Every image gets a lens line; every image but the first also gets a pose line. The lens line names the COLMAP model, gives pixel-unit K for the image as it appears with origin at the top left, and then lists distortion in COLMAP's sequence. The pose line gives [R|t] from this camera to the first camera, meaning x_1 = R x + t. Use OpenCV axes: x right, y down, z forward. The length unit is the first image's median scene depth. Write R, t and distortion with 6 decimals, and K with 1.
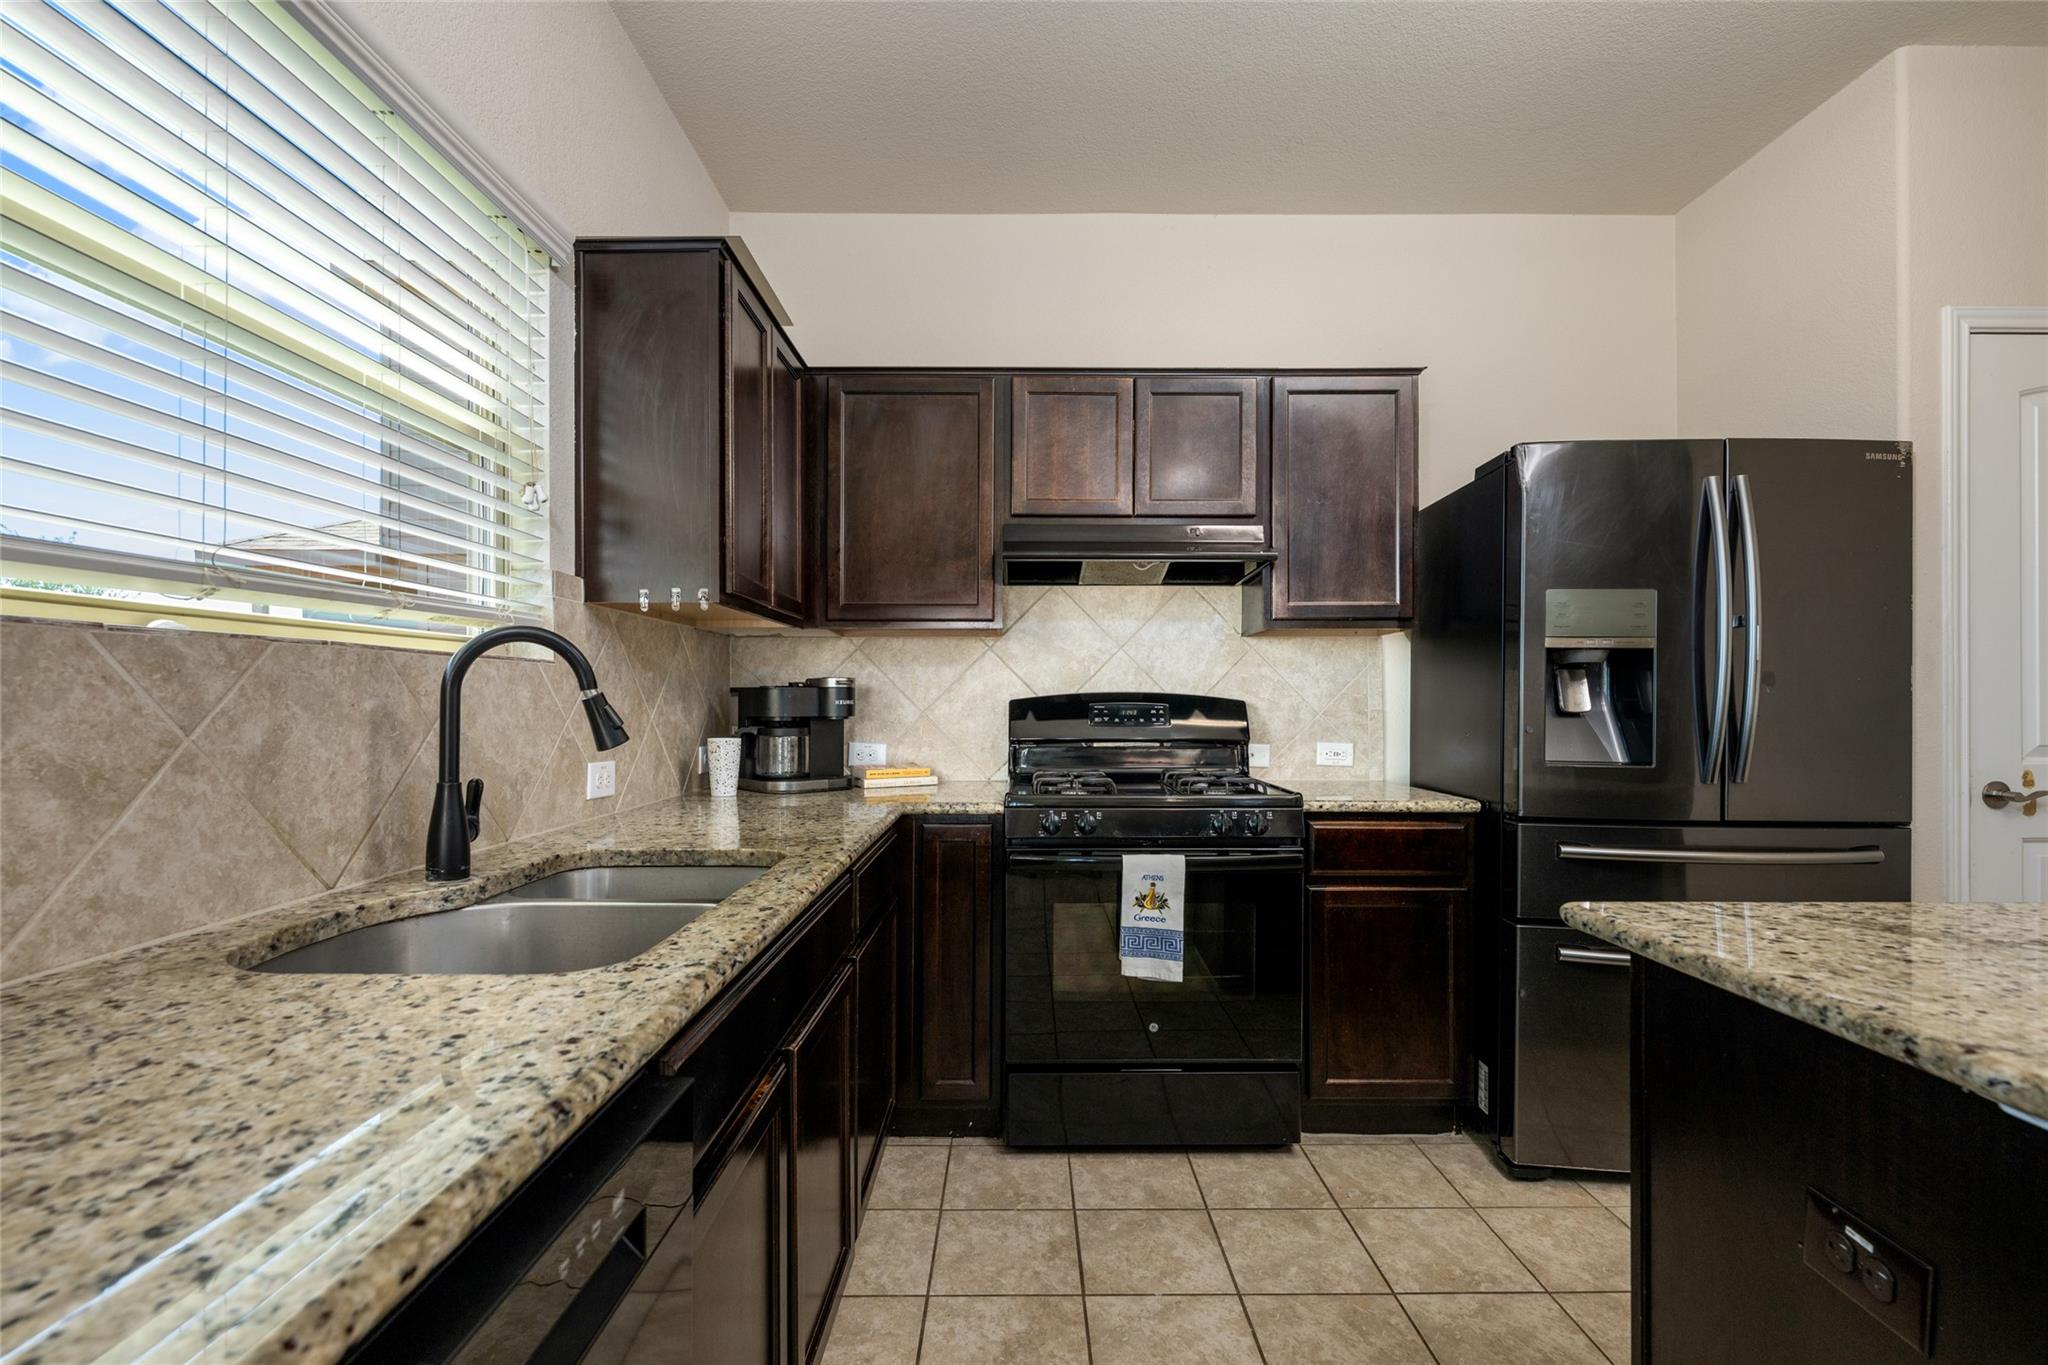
lens RADIAL K [[892.1, 0, 1018.7], [0, 892.1, 696.8], [0, 0, 1]] dist [-0.000497, -0.000225]
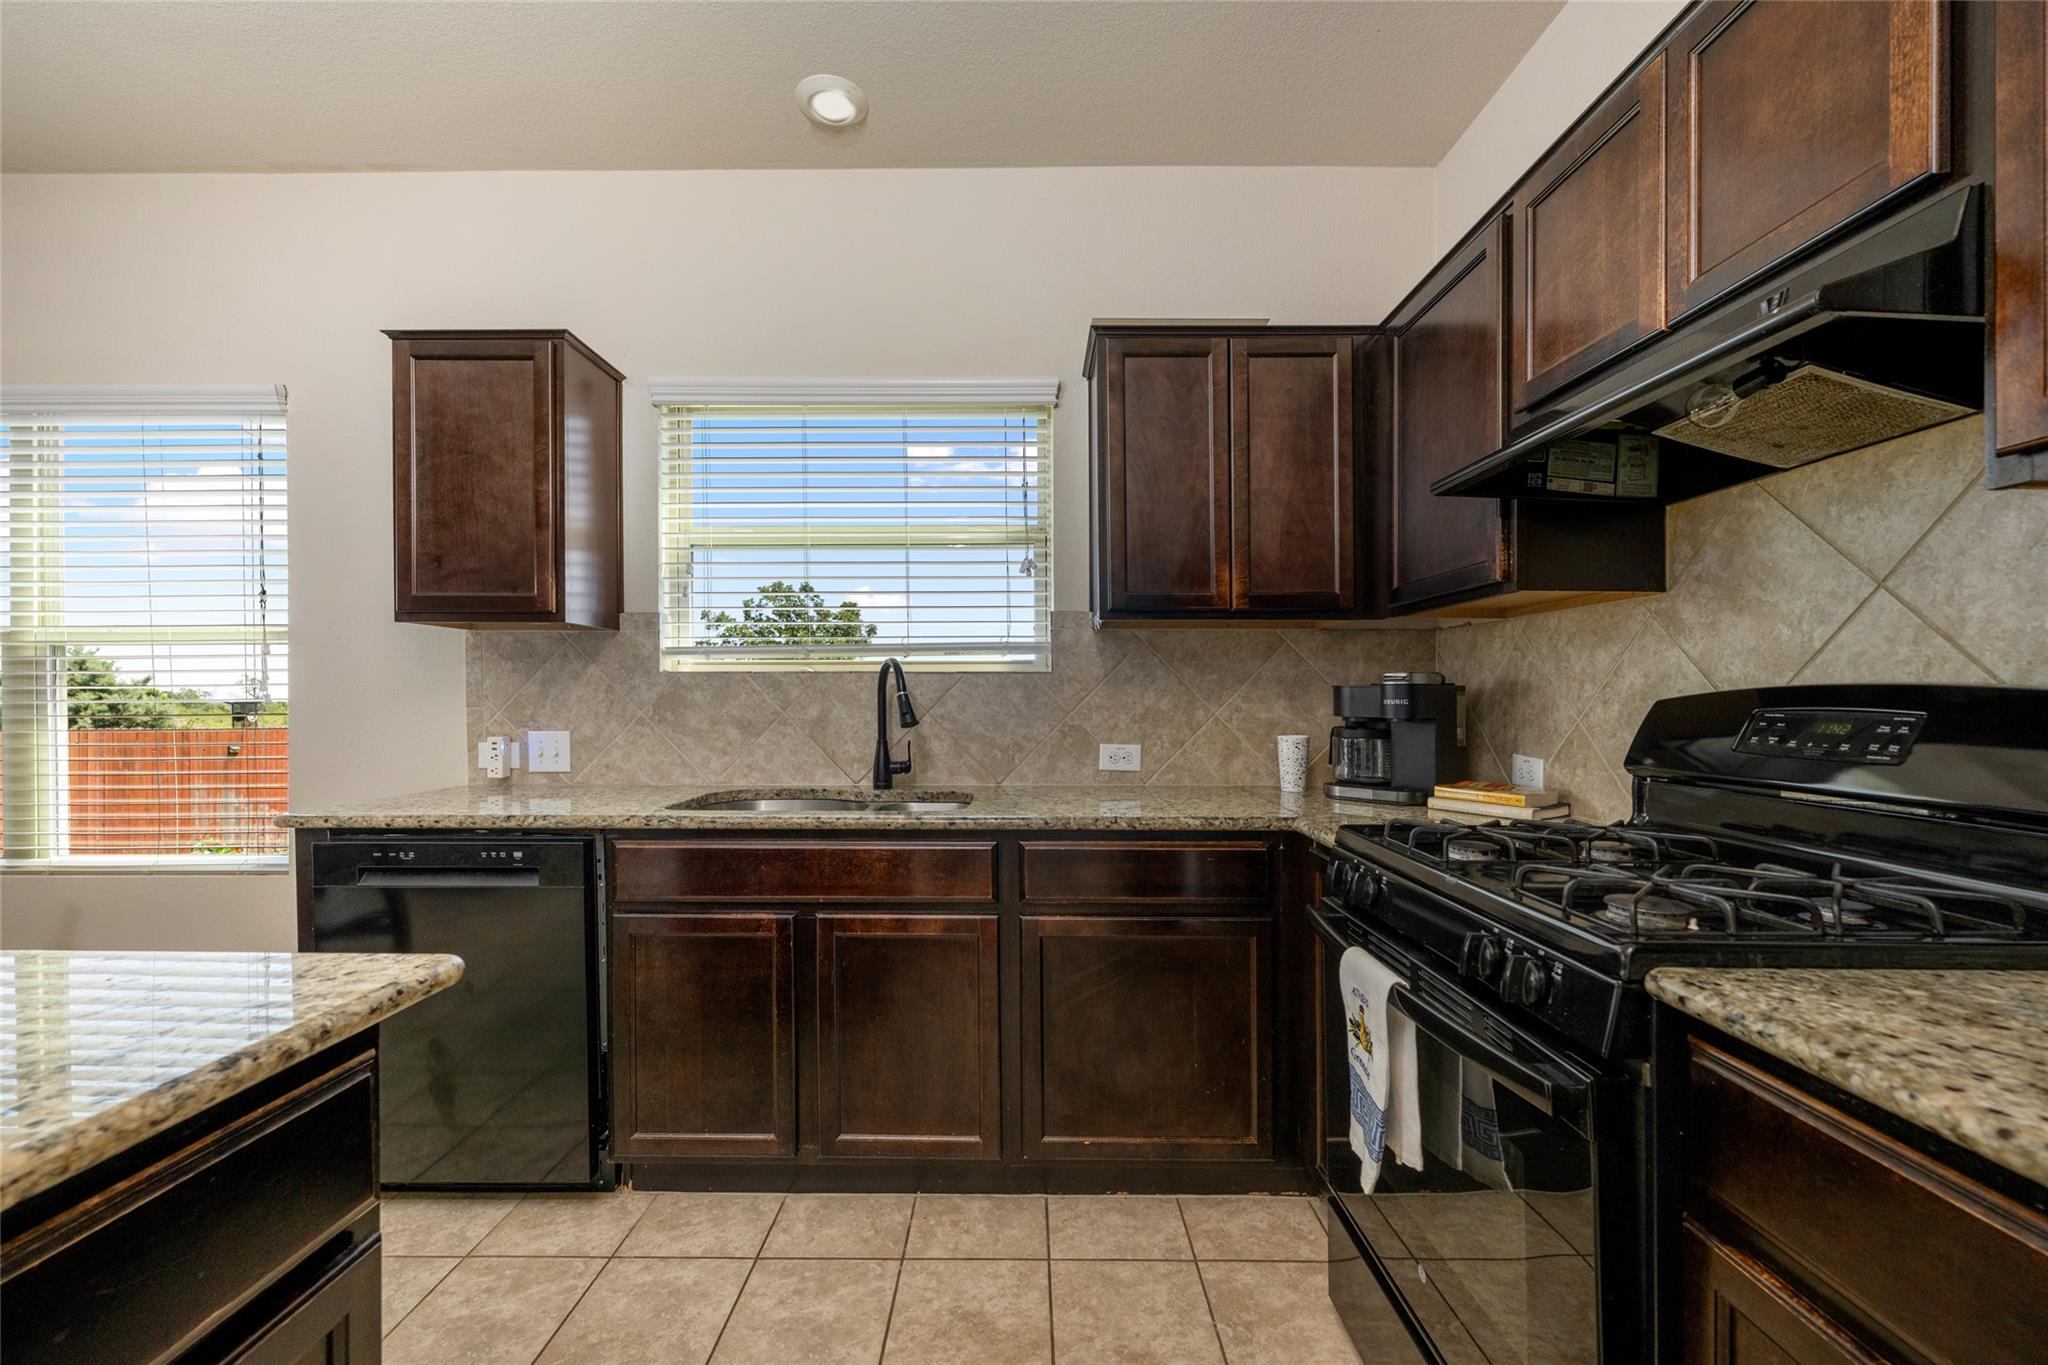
lens RADIAL K [[819.6, 0, 1013.6], [0, 819.6, 694.1], [0, 0, 1]] dist [-0.000691, -0.000003]
pose [[0.009163, -0.002314, -0.999955, 1.253171], [0.002540, 0.999994, -0.002291, -0.000438], [0.999955, -0.002519, 0.009169, 1.356774]]
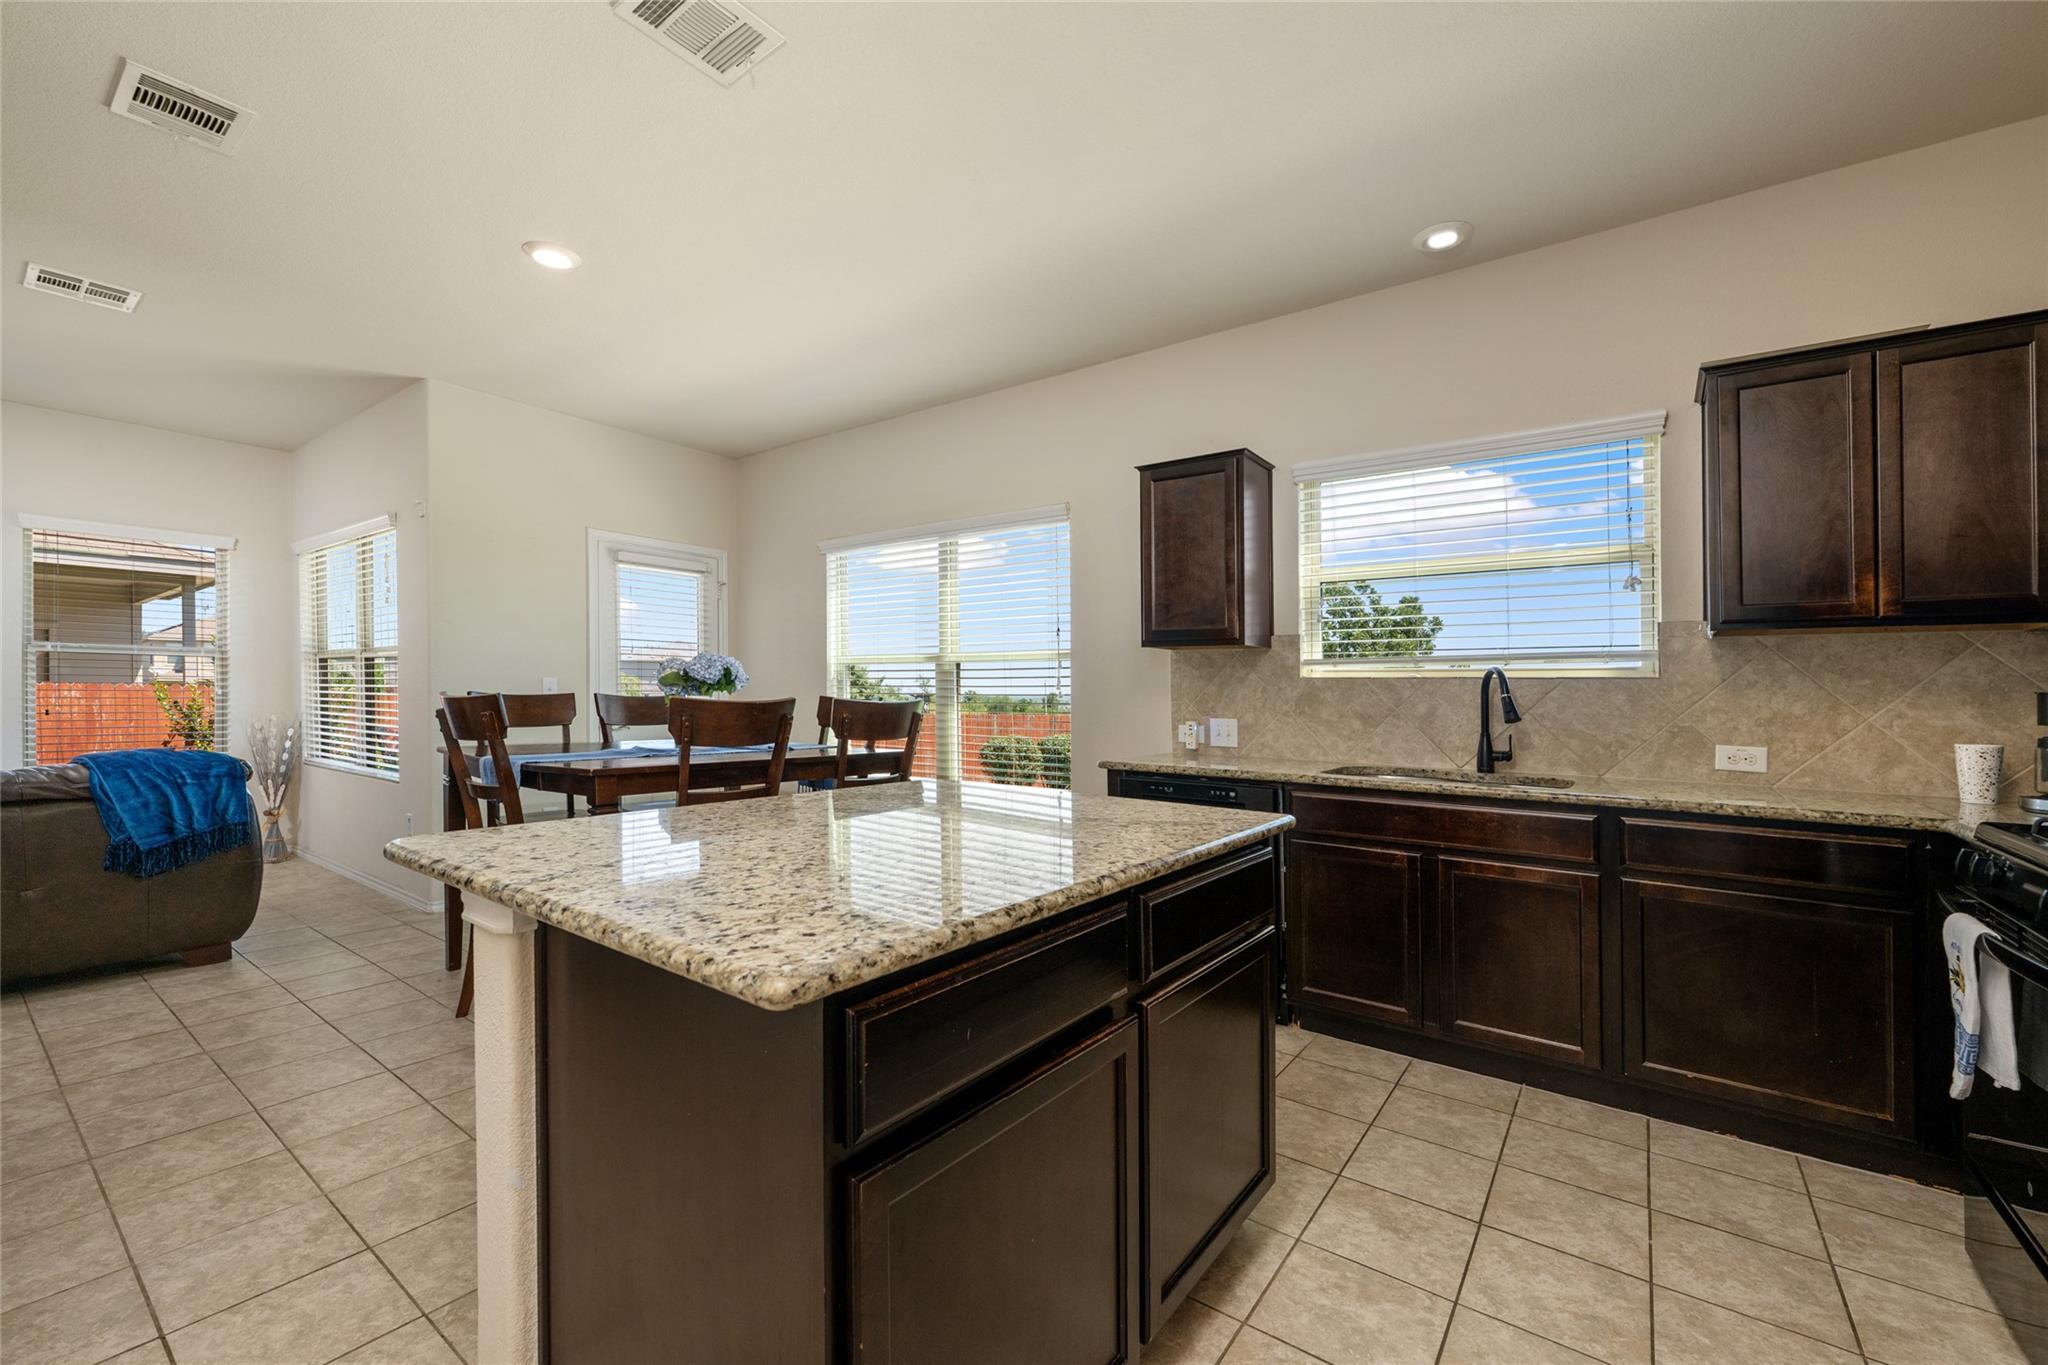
lens RADIAL K [[819.6, 0, 1030.4], [0, 819.6, 678.1], [0, 0, 1]] dist [-0.000691, -0.000003]
pose [[-0.579625, -0.019592, -0.814648, 2.023516], [-0.008556, 0.999802, -0.017957, -0.002787], [0.814839, -0.003438, -0.579678, 1.368706]]
